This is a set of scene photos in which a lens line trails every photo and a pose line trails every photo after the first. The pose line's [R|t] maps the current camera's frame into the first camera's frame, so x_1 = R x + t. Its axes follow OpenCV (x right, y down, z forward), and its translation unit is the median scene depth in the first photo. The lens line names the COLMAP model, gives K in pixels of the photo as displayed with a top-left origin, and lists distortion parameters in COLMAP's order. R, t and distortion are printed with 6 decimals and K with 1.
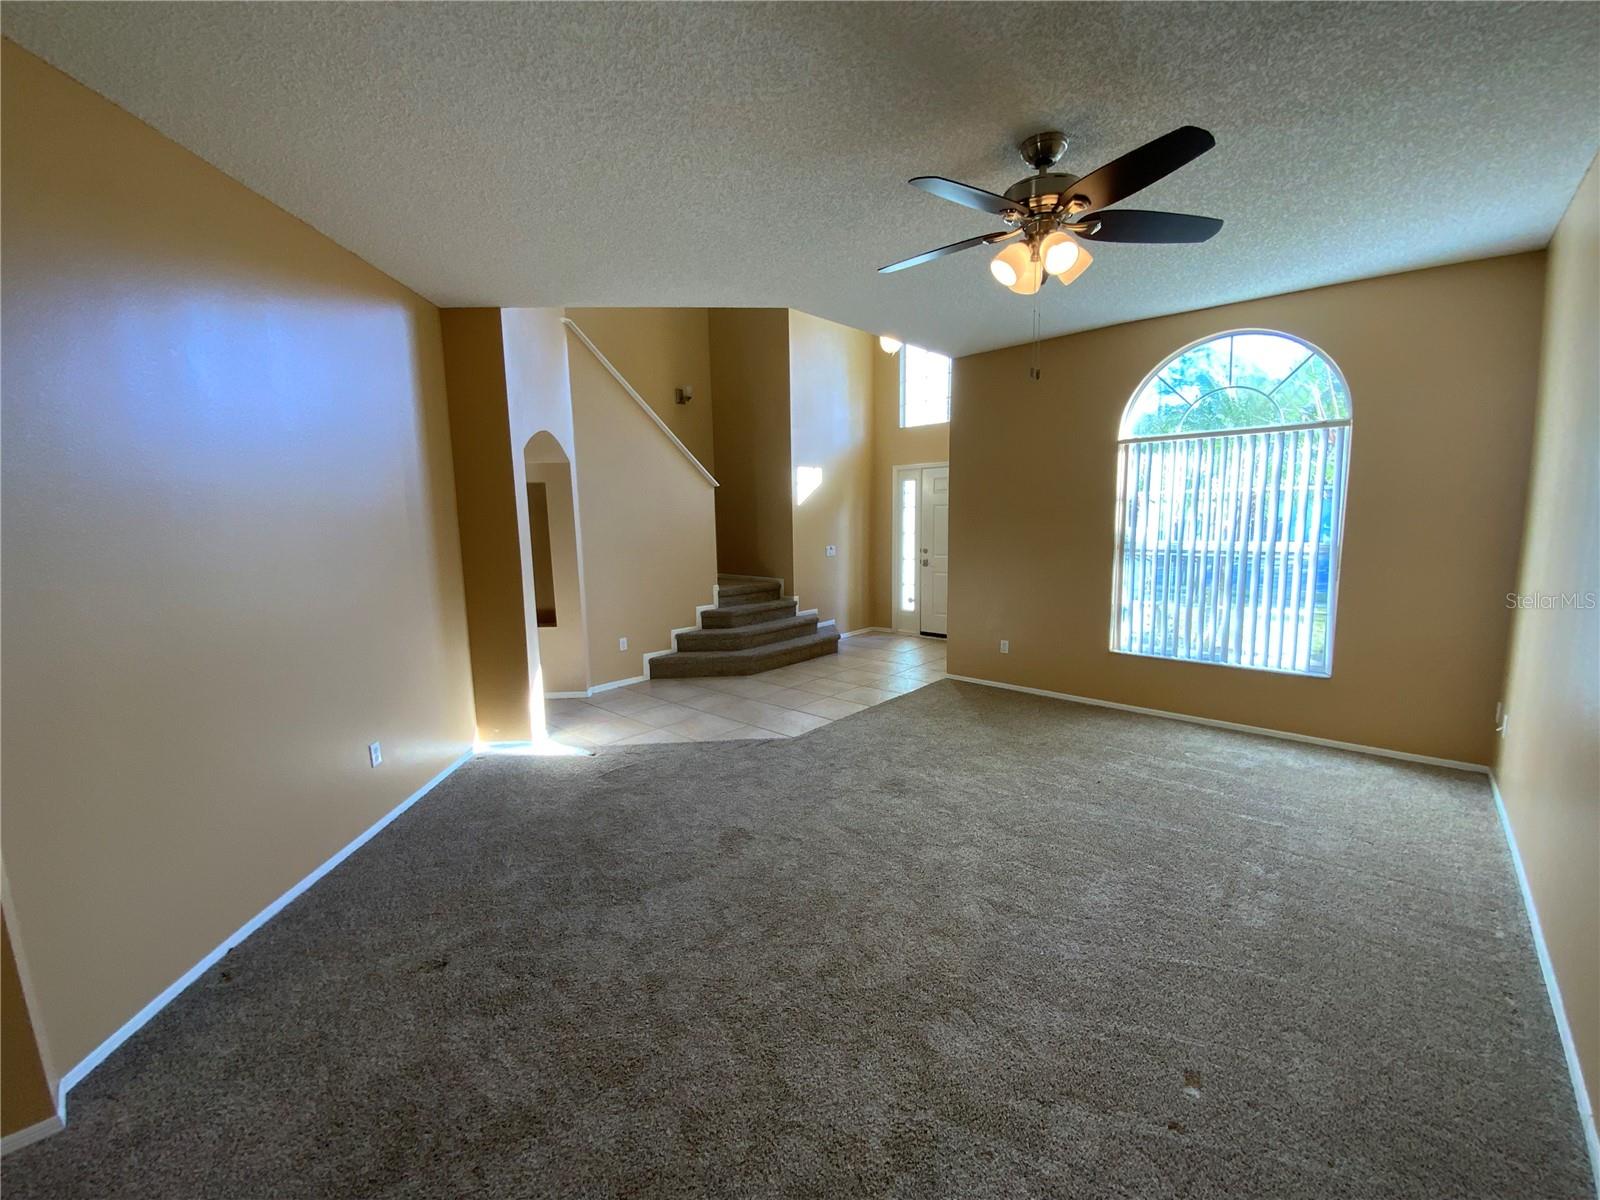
lens RADIAL K [[640.4, 0, 805.8], [0, 640.4, 598.6], [0, 0, 1]] dist [0.034705, -0.027932]
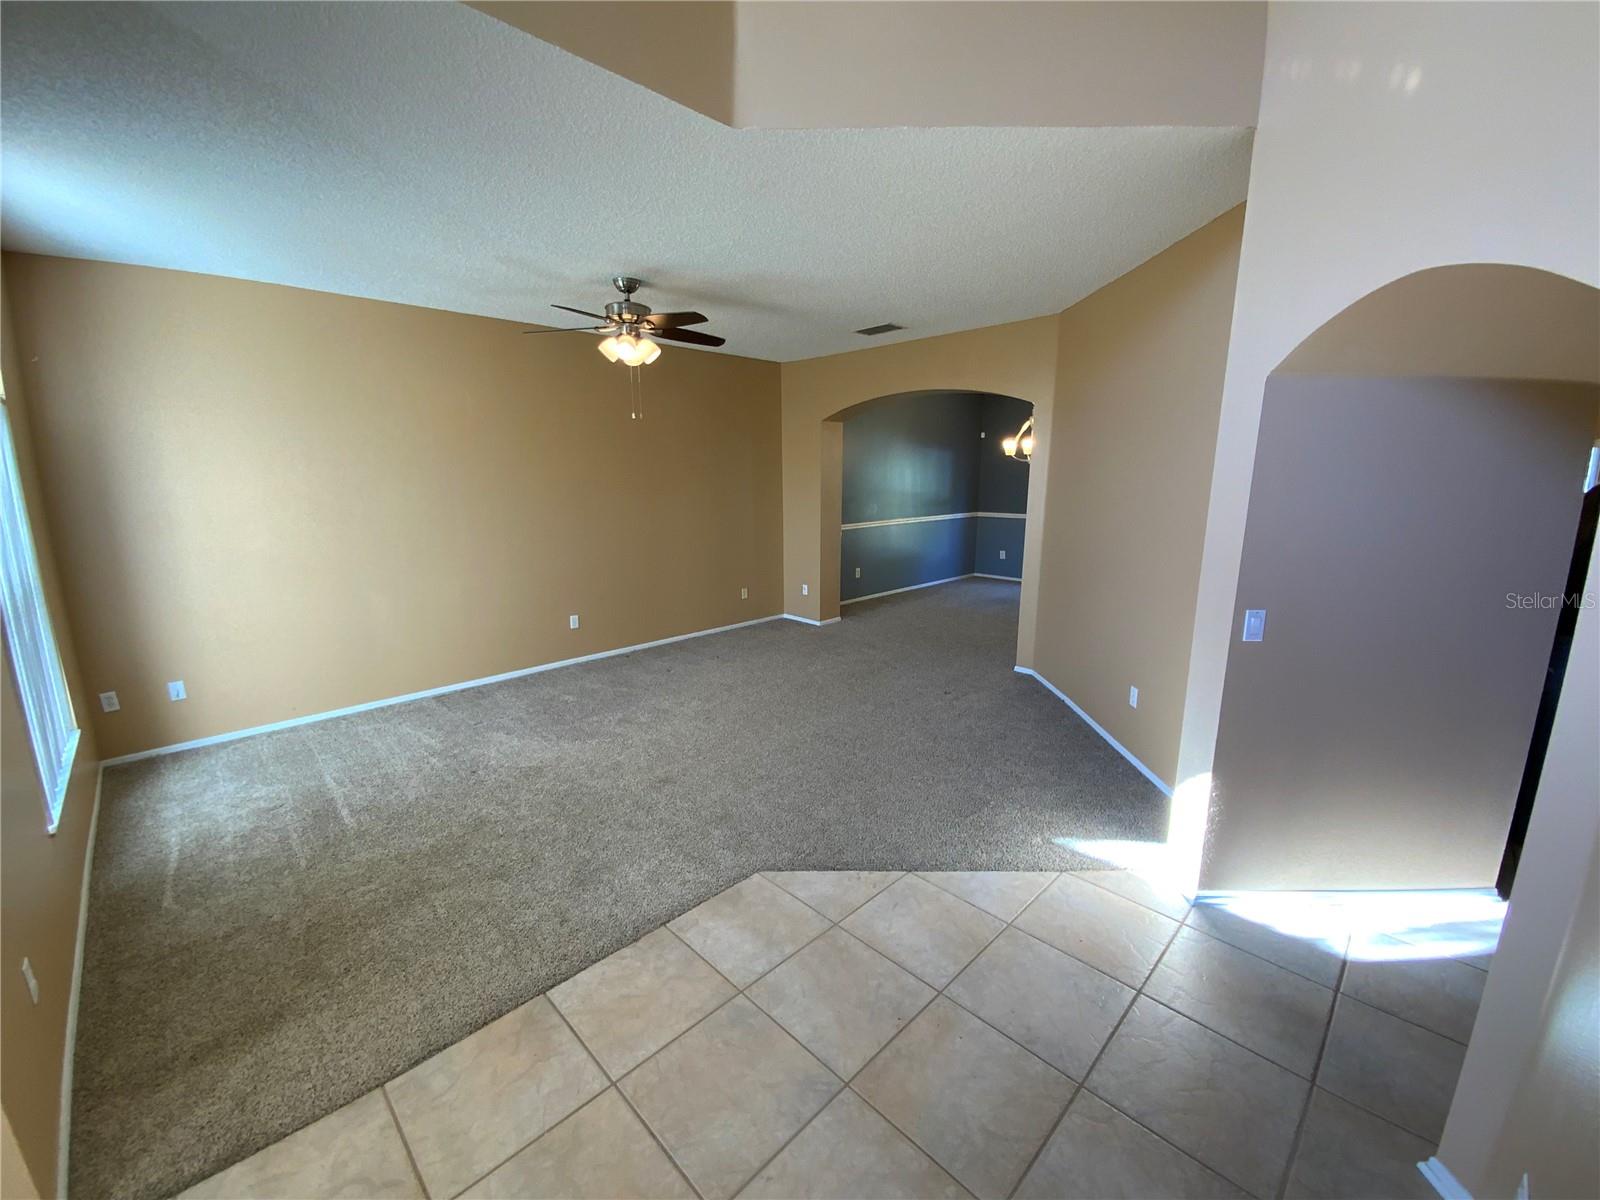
lens RADIAL K [[647.5, 0, 800.4], [0, 647.5, 594.6], [0, 0, 1]] dist [0.018747, -0.017680]
pose [[-0.997519, 0.006954, 0.070051, -0.083301], [0.028691, 0.948870, 0.314359, -0.183857], [-0.064283, 0.315589, -0.946716, 1.189813]]
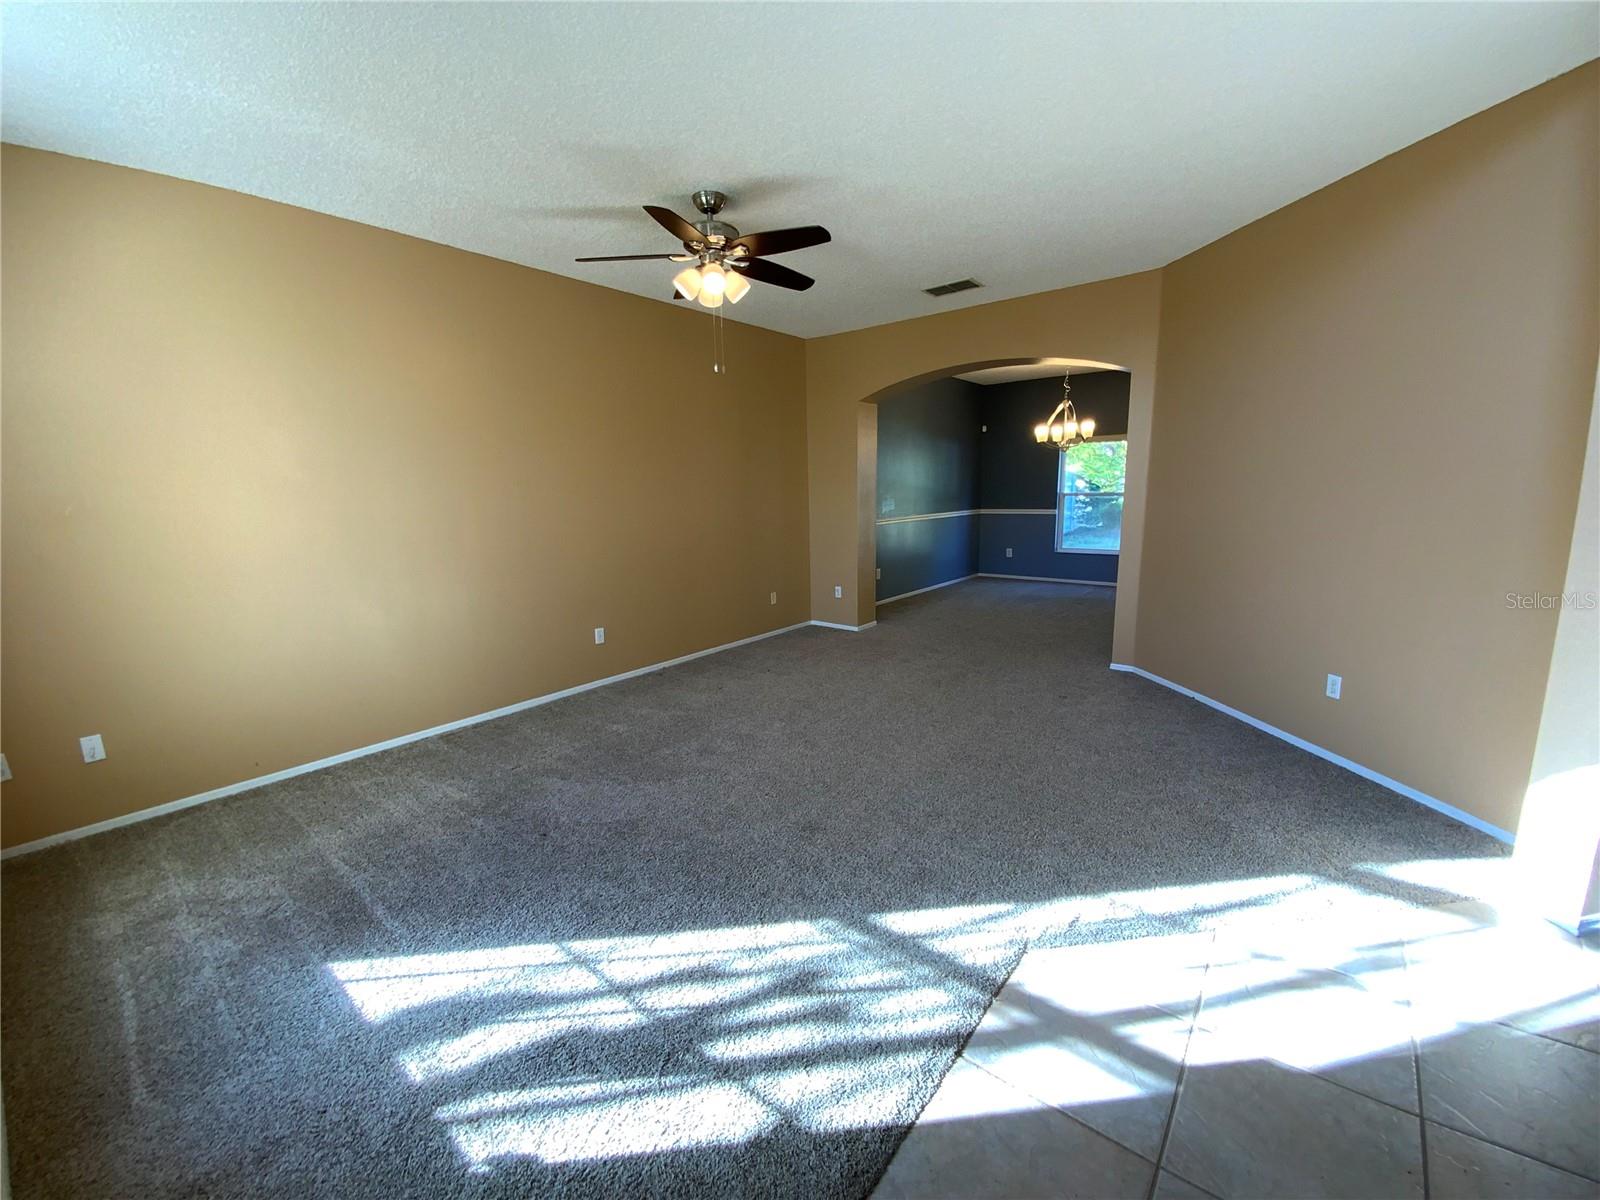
lens RADIAL K [[647.5, 0, 800.4], [0, 647.5, 594.6], [0, 0, 1]] dist [0.018747, -0.017680]
pose [[-0.998094, 0.045311, -0.041889, 0.112604], [0.031052, 0.955427, 0.293591, -0.124683], [0.053325, 0.291731, -0.955013, 1.067732]]
